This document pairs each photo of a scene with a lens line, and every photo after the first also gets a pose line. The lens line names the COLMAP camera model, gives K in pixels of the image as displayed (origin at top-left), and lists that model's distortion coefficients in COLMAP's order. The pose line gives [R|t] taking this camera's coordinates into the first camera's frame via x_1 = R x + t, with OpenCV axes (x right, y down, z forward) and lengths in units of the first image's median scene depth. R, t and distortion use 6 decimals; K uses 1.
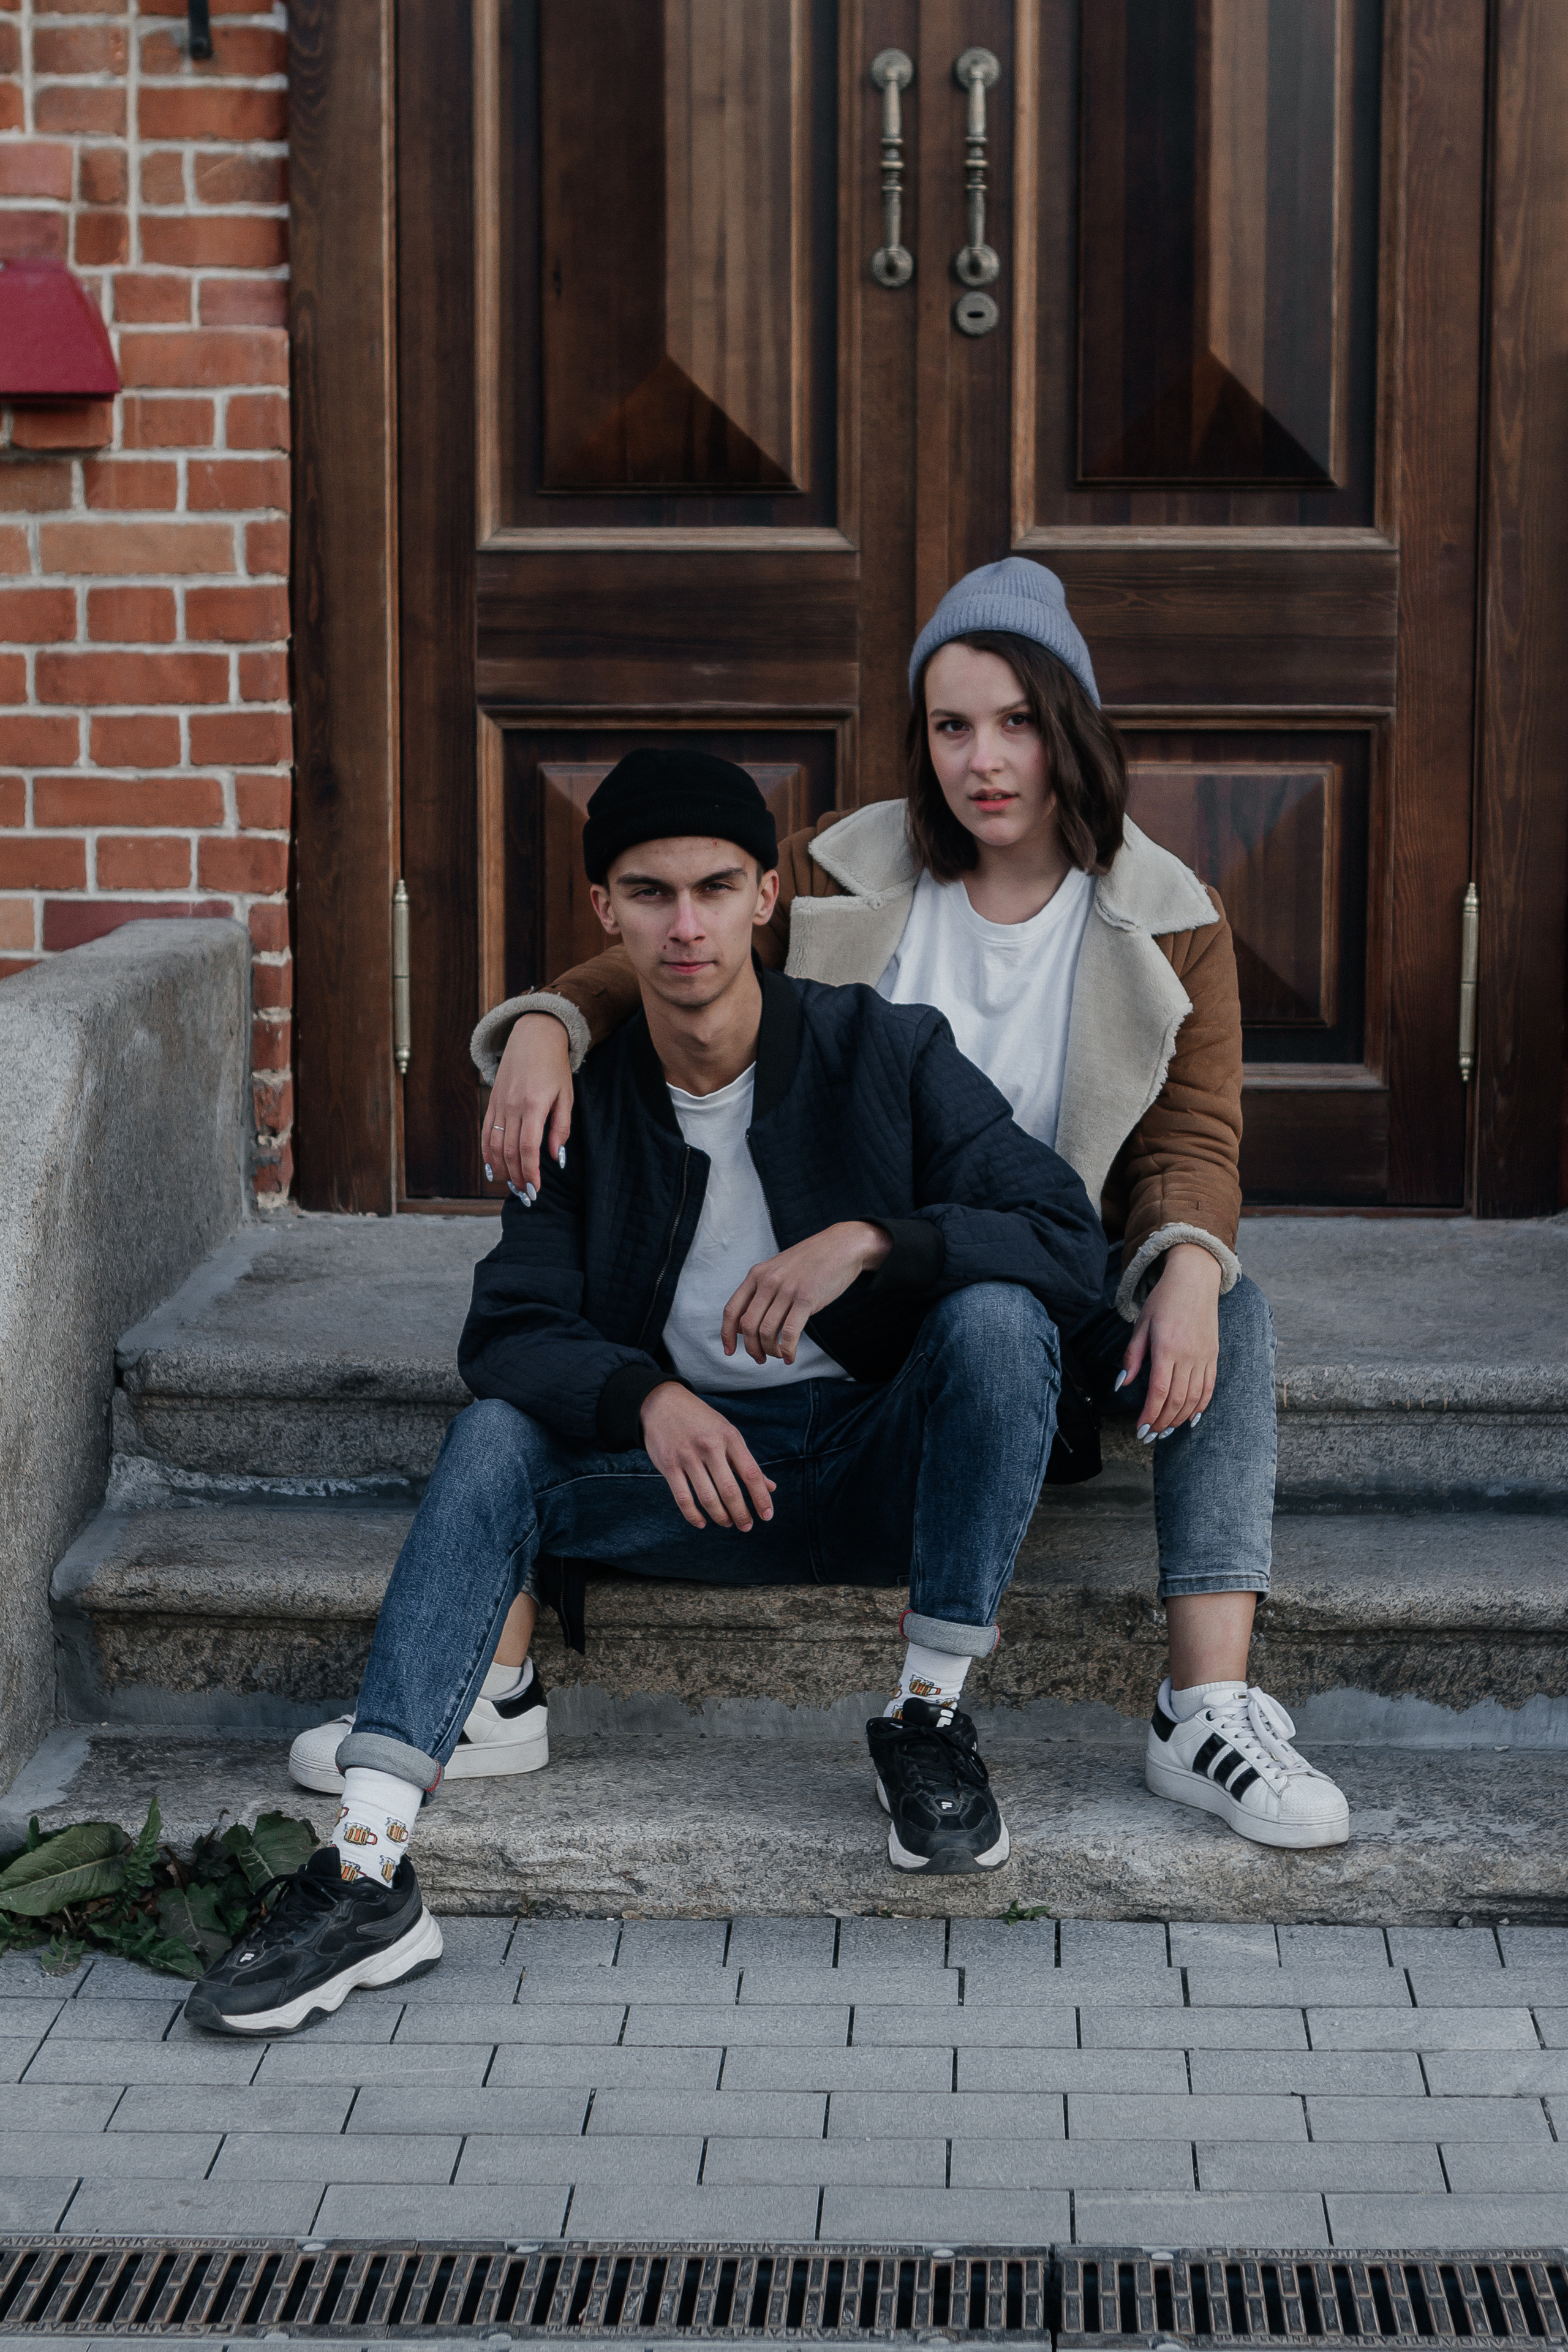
lens RADIAL K [[4393.5, 0, 775.8], [0, 4393.5, 1170.2], [0, 0, 1]] dist [-0.044630, -0.098435]
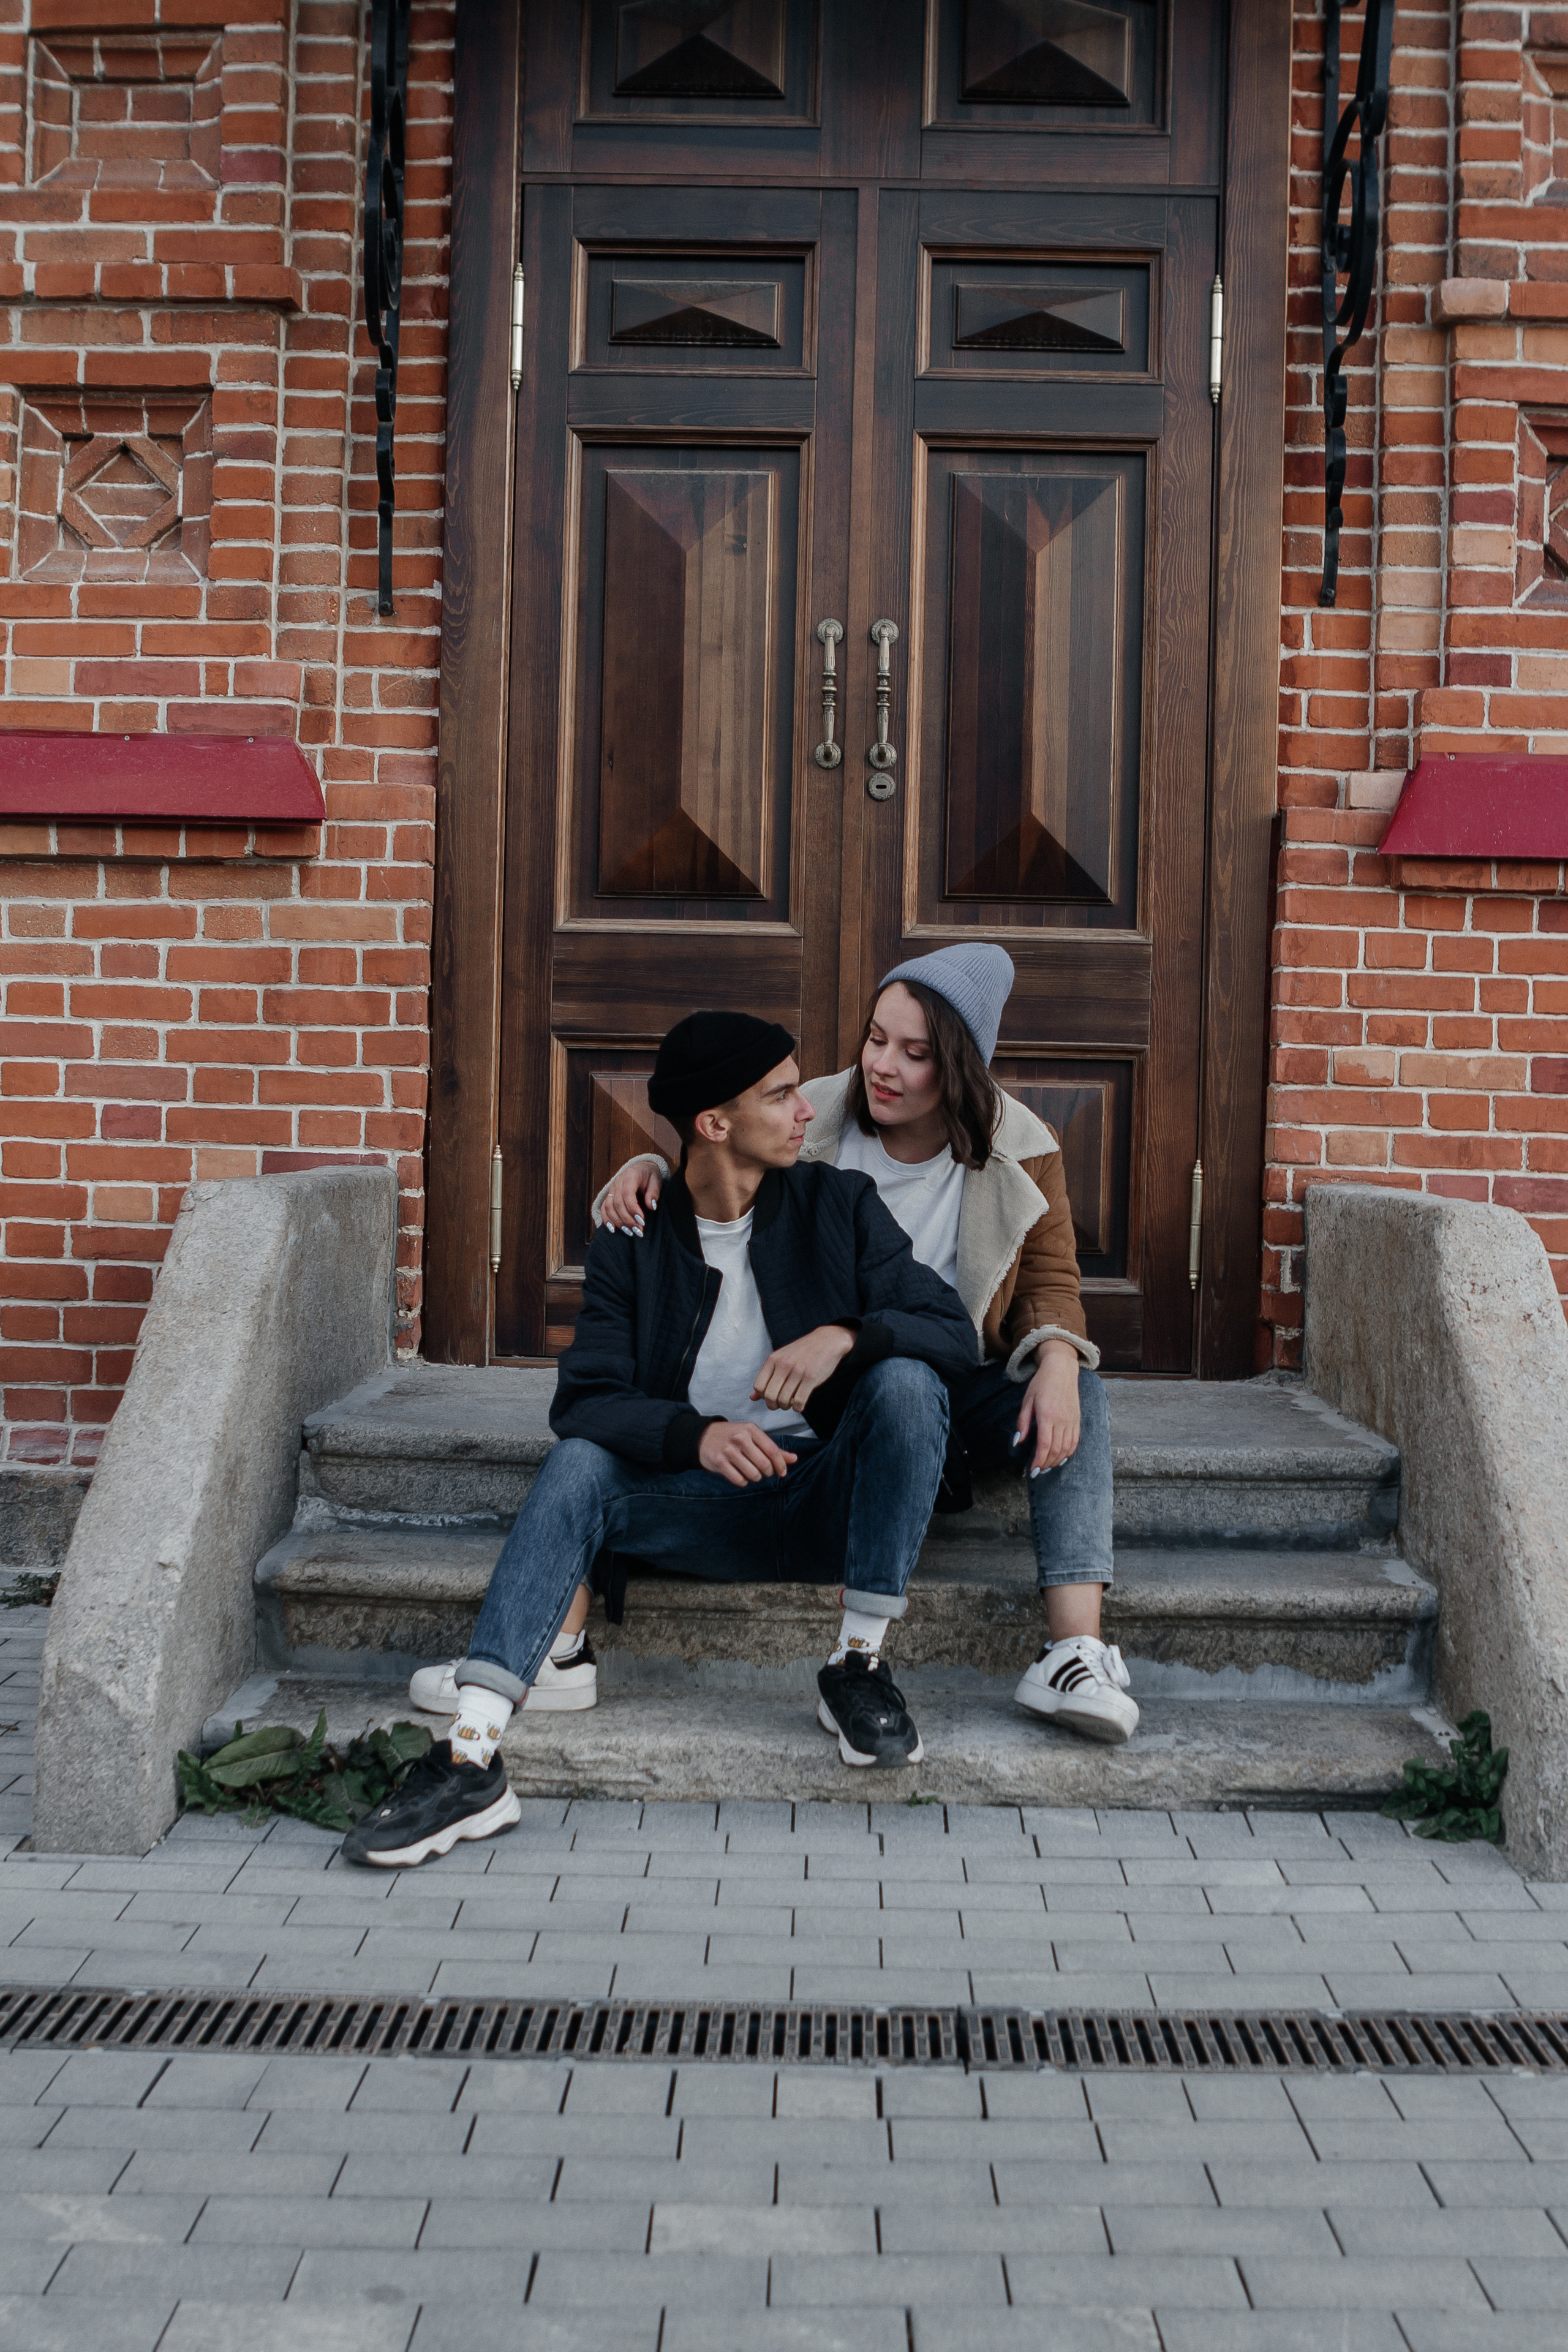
lens RADIAL K [[2693.4, 0, 784.0], [0, 2693.4, 1176.0], [0, 0, 1]] dist [-0.128364, 0.132758]
pose [[0.999339, 0.020942, 0.029710, -0.016640], [-0.017703, 0.994274, -0.105380, 0.049892], [-0.031746, 0.104785, 0.993988, 0.086448]]
